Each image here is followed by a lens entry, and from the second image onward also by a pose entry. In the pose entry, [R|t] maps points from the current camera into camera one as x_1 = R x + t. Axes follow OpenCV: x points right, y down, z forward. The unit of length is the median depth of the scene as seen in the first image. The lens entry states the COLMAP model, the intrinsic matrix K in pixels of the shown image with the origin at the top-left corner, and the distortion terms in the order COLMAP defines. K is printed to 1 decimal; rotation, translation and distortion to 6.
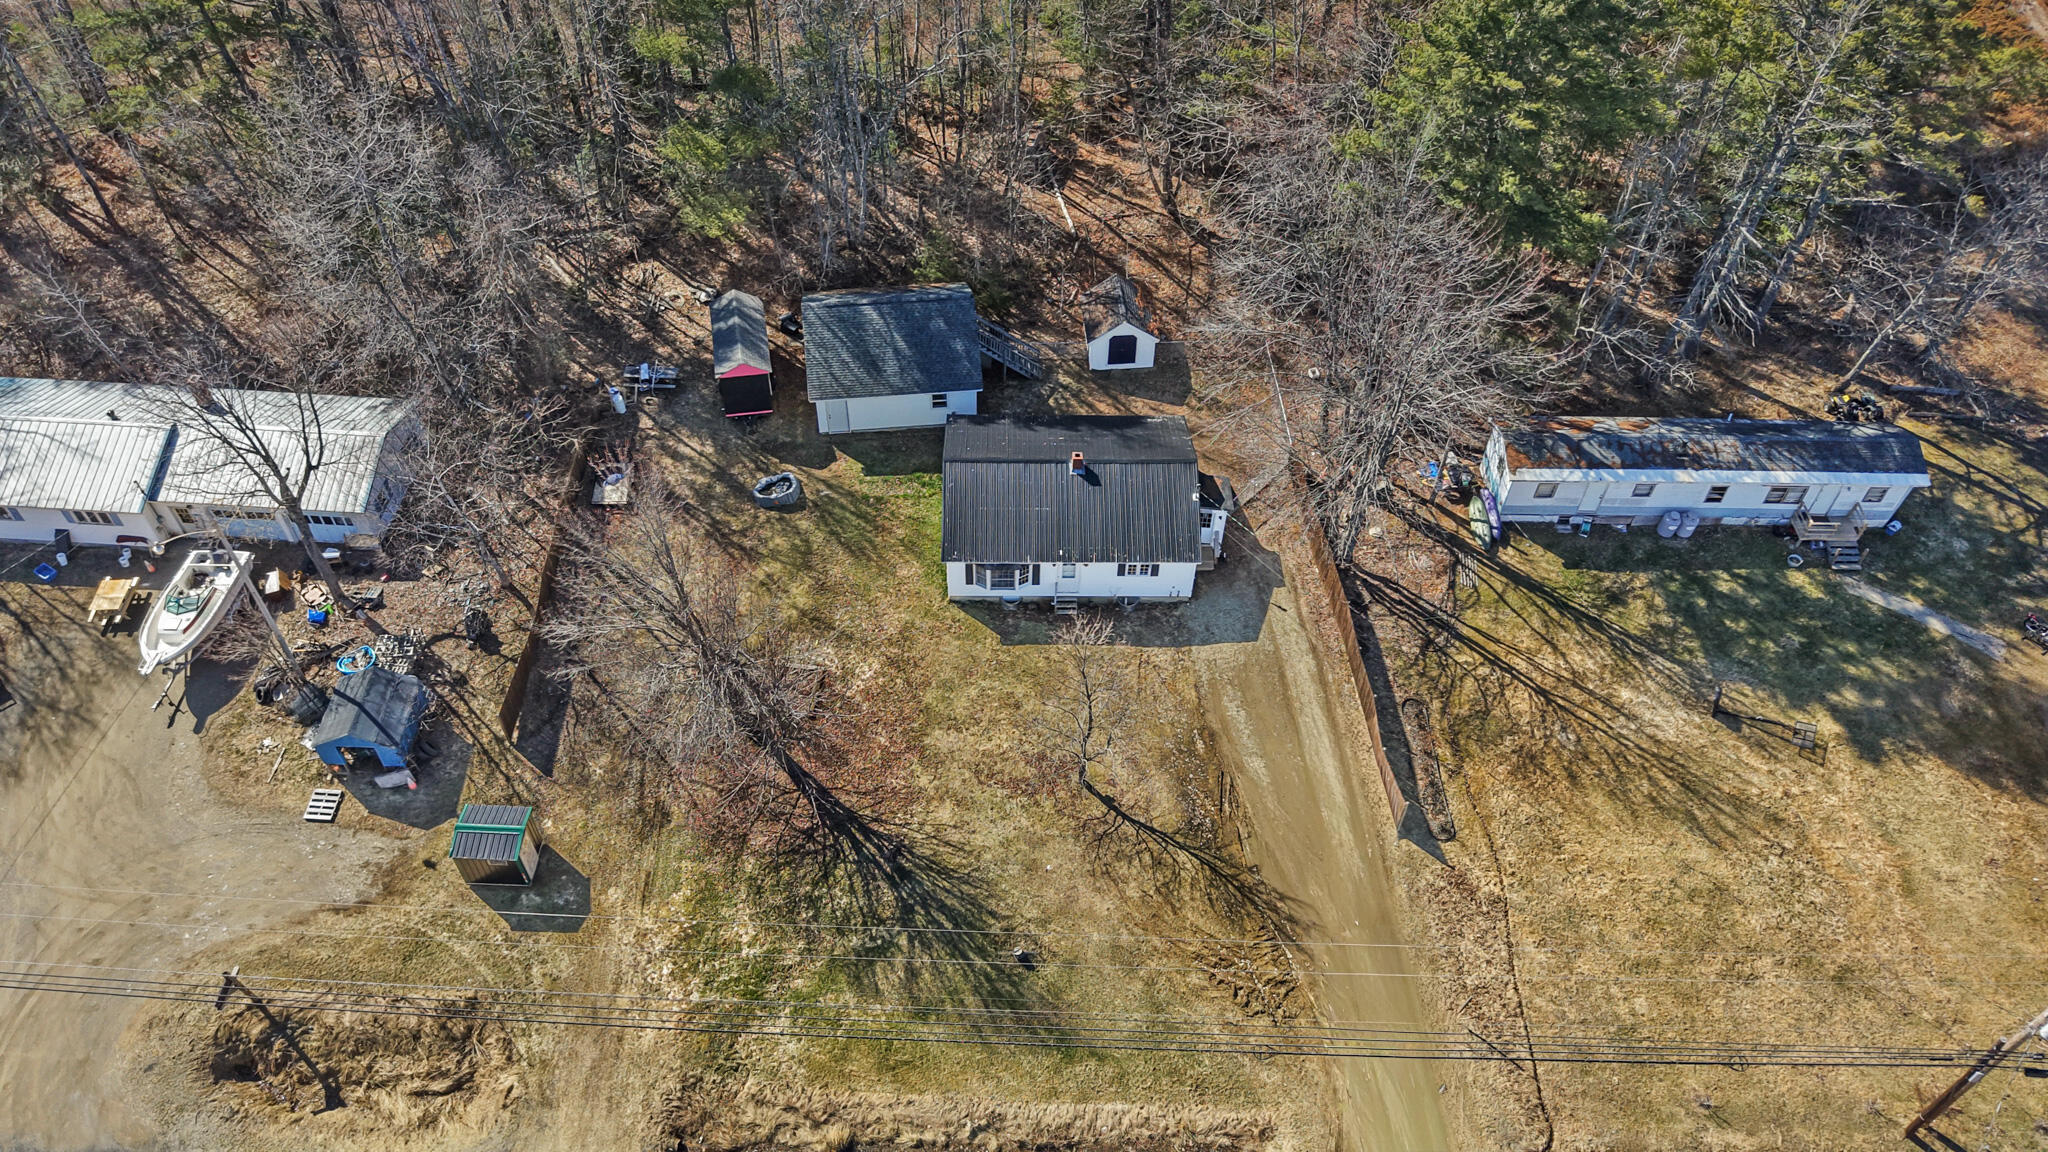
lens RADIAL K [[1421.2, 0, 1030.4], [0, 1421.2, 572.8], [0, 0, 1]] dist [0.001141, -0.003927]
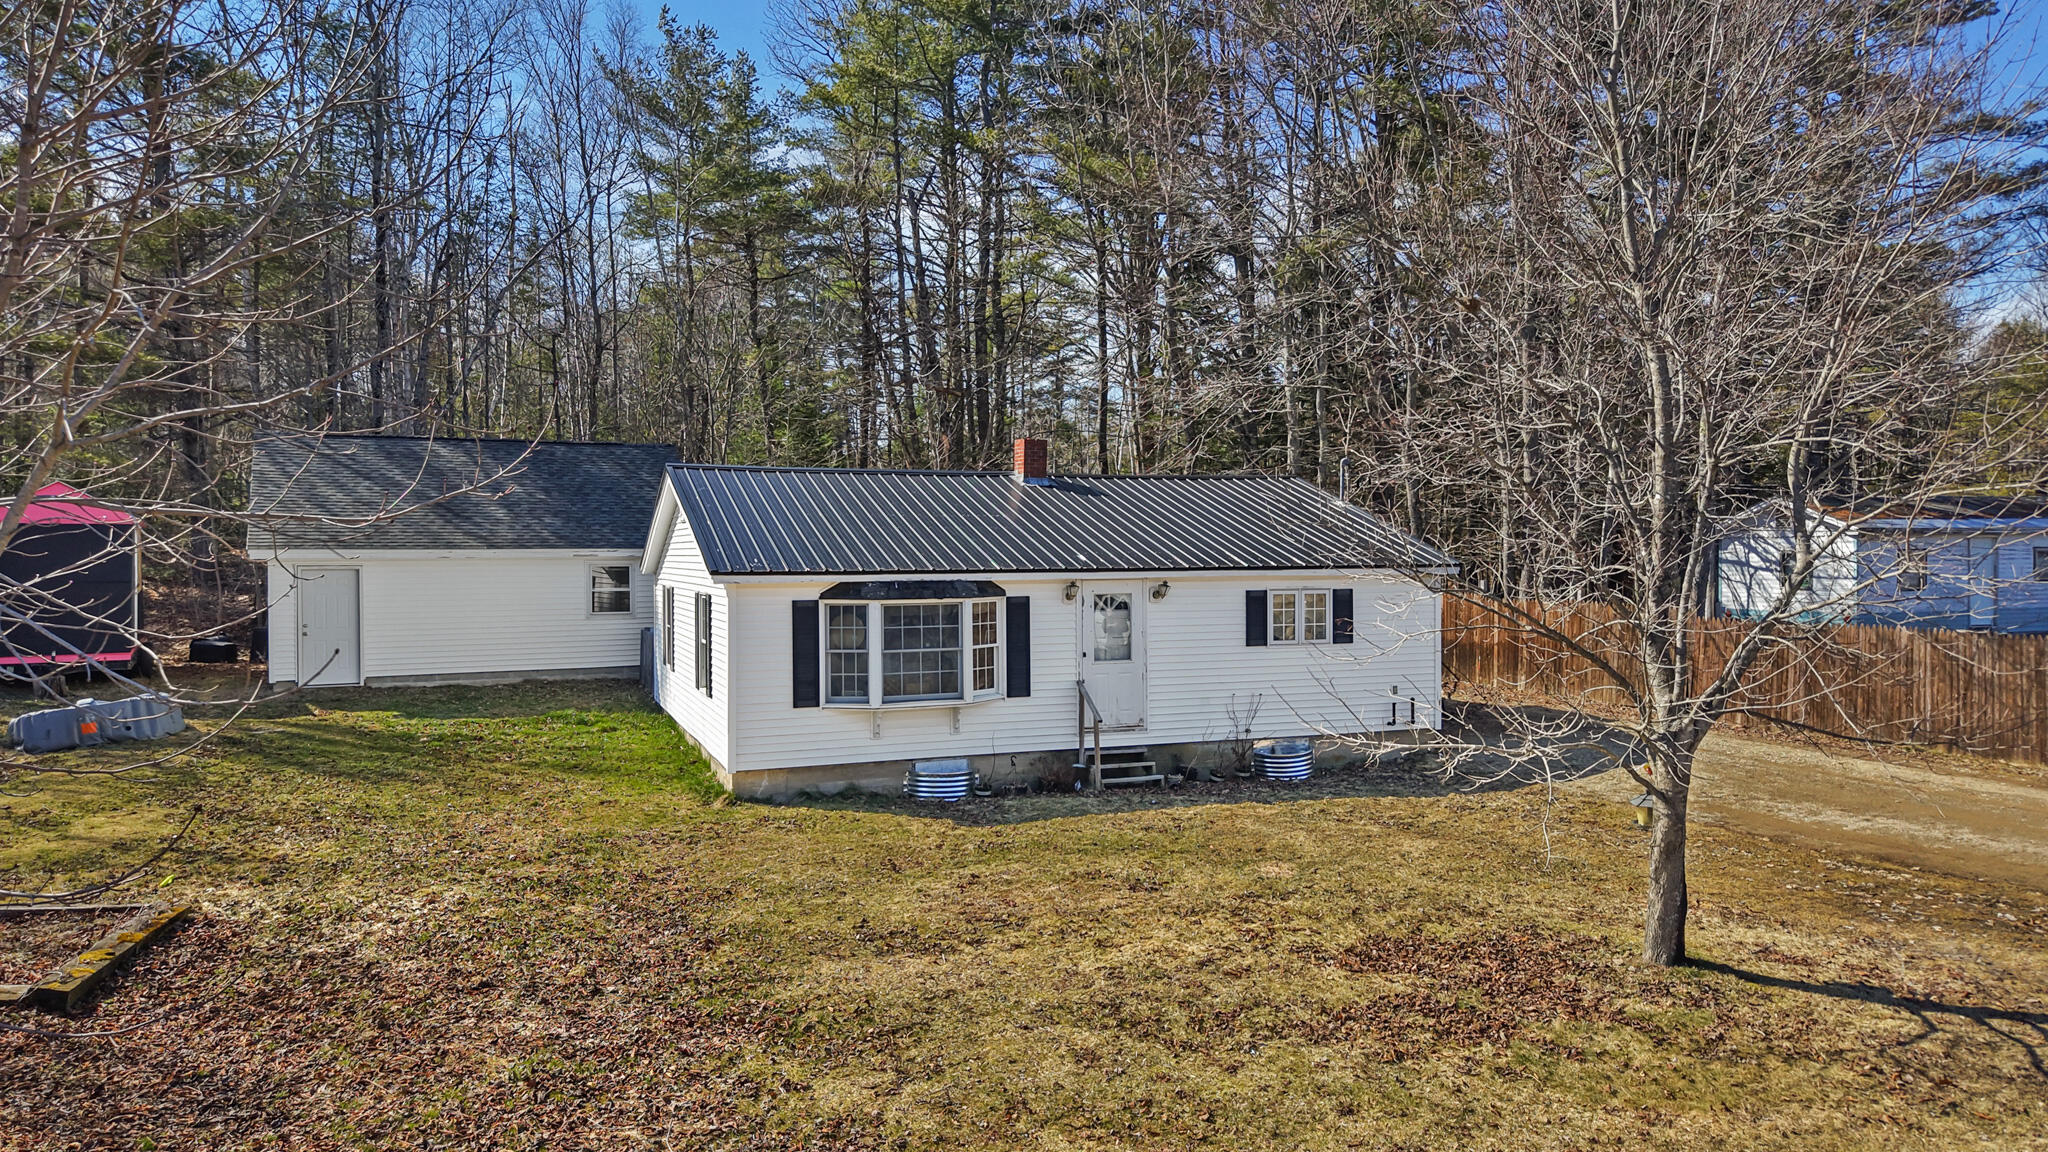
lens RADIAL K [[1347.0, 0, 1025.2], [0, 1347.0, 573.9], [0, 0, 1]] dist [0.003399, -0.002884]
pose [[0.936526, -0.008987, 0.350483, -0.103659], [0.273572, 0.643932, -0.714500, 0.213406], [-0.219266, 0.765030, 0.605518, 0.849238]]
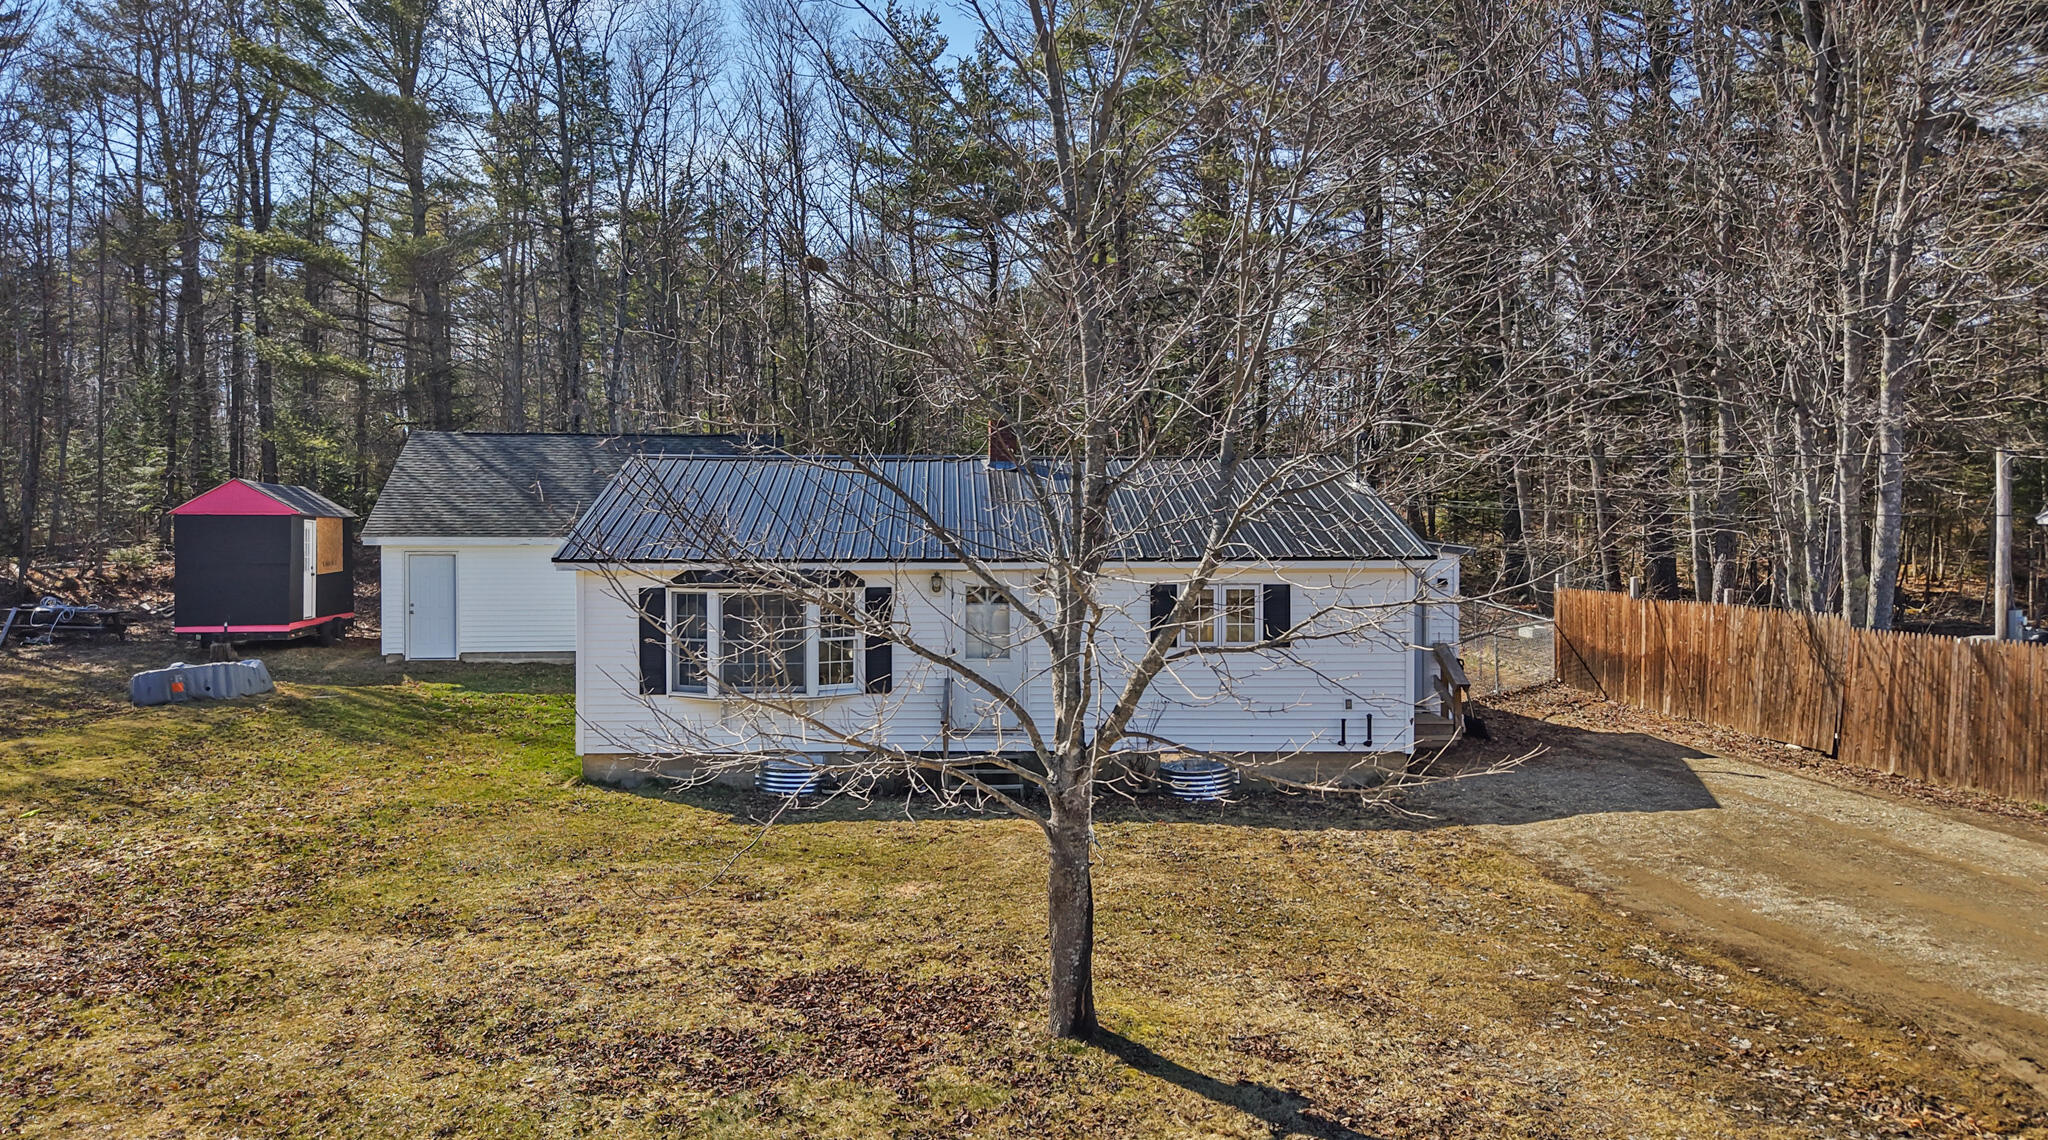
lens RADIAL K [[1421.2, 0, 956.3], [0, 1421.2, 540.0], [0, 0, 1]] dist [0.001141, -0.003927]
pose [[0.999982, -0.000793, -0.005925, 0.023251], [-0.004083, 0.633327, -0.773873, 0.229374], [0.004366, 0.773884, 0.633313, 0.835898]]
